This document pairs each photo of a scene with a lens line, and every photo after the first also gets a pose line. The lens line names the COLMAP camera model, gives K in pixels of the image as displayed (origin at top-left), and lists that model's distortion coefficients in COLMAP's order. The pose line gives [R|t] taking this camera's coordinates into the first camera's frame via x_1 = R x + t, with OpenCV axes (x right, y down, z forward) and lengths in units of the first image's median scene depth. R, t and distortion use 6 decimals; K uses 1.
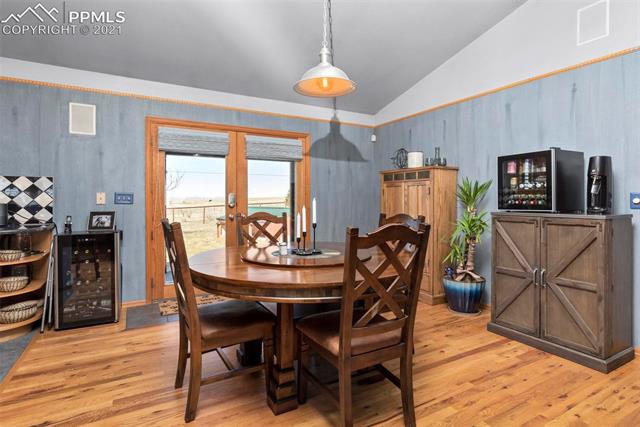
lens RADIAL K [[340.2, 0, 316.1], [0, 340.2, 211.8], [0, 0, 1]] dist [0.005814, 0.000297]
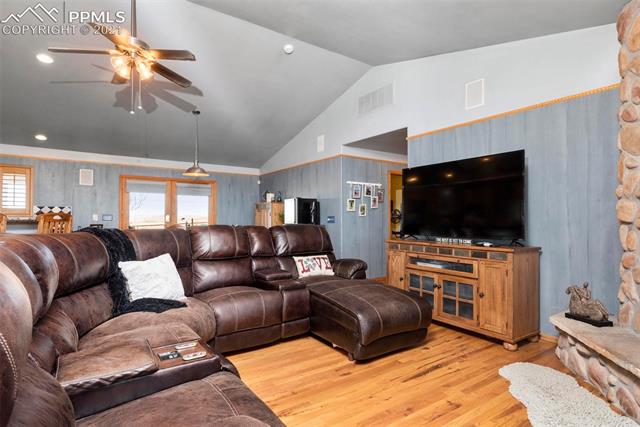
lens RADIAL K [[340.2, 0, 324.4], [0, 340.2, 213.7], [0, 0, 1]] dist [0.005814, 0.000297]
pose [[0.994619, 0.009545, 0.103156, 0.417266], [-0.005602, 0.999245, -0.038447, 0.007321], [-0.103446, 0.037662, 0.993922, -0.941958]]
